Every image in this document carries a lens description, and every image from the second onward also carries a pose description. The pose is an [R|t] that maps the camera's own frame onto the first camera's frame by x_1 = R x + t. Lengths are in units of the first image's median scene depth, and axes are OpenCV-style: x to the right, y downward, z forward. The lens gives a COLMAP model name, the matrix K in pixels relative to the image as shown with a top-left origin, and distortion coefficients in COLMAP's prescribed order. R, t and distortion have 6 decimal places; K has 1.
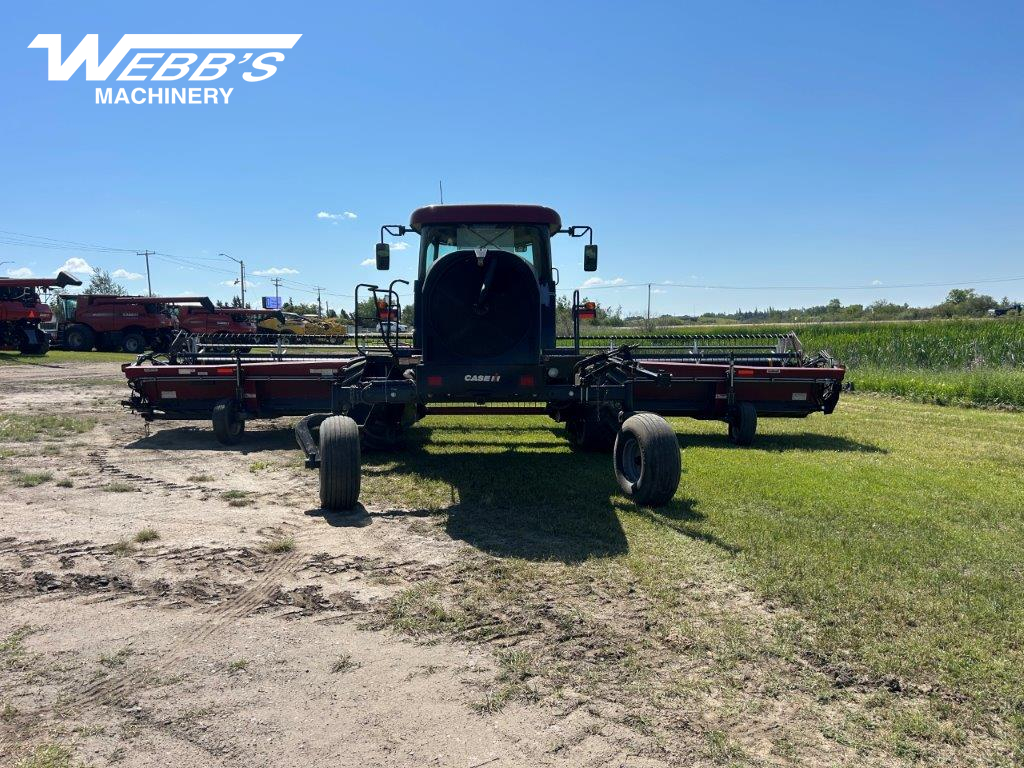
lens RADIAL K [[787.7, 0, 511.3], [0, 787.7, 380.8], [0, 0, 1]] dist [0.057229, -0.084191]
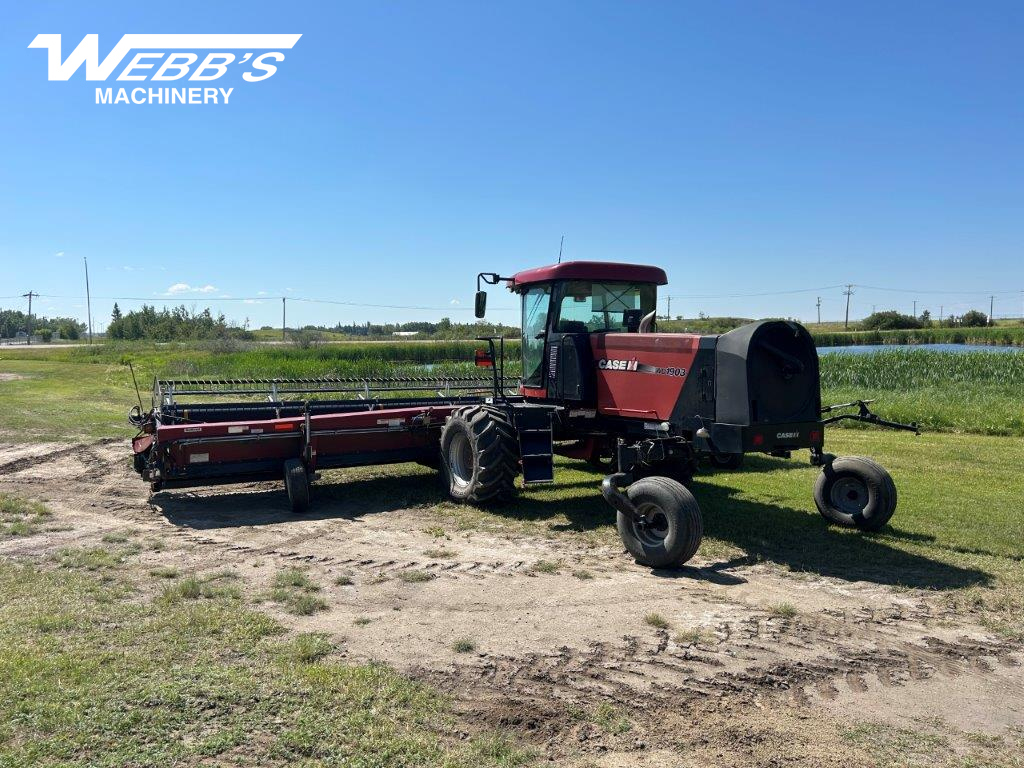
lens RADIAL K [[774.7, 0, 508.2], [0, 774.7, 387.0], [0, 0, 1]] dist [0.044263, -0.005274]
pose [[0.861105, -0.022308, 0.507937, -0.581280], [0.024173, 0.999704, 0.002925, -0.052287], [-0.507852, 0.009759, 0.861389, 0.140467]]
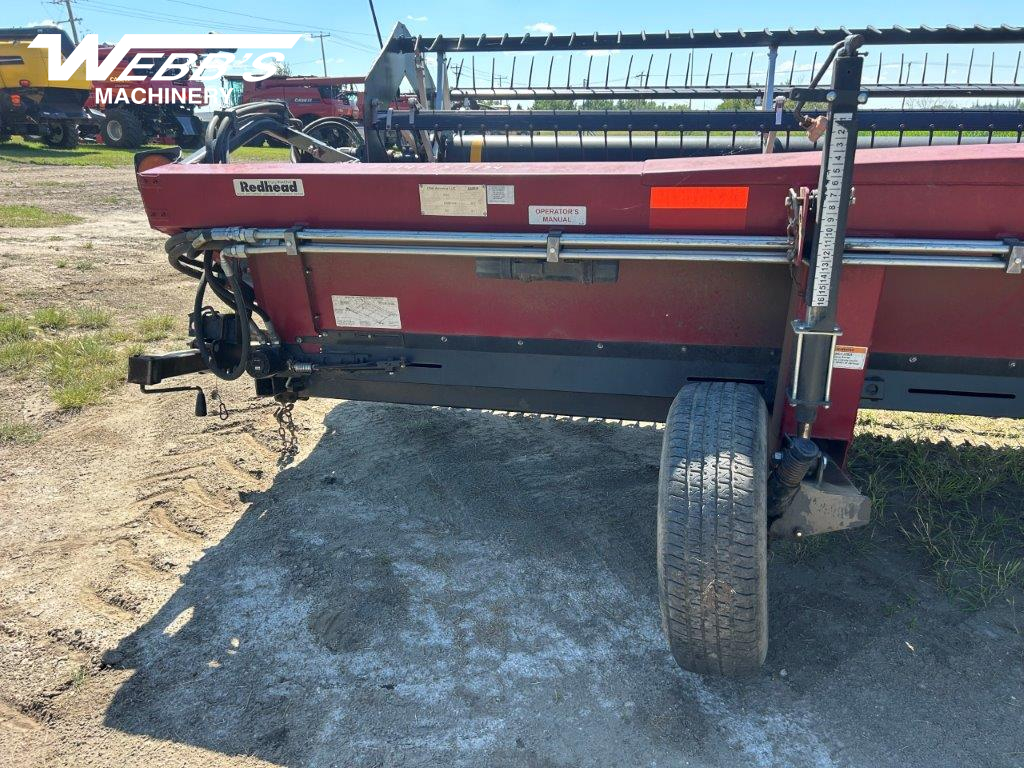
lens RADIAL K [[787.7, 0, 511.3], [0, 787.7, 380.8], [0, 0, 1]] dist [0.057229, -0.084191]
pose [[0.977626, 0.063690, -0.200479, -0.363170], [-0.013606, 0.970212, 0.241877, -0.015214], [0.209912, -0.233737, 0.949370, 0.833589]]
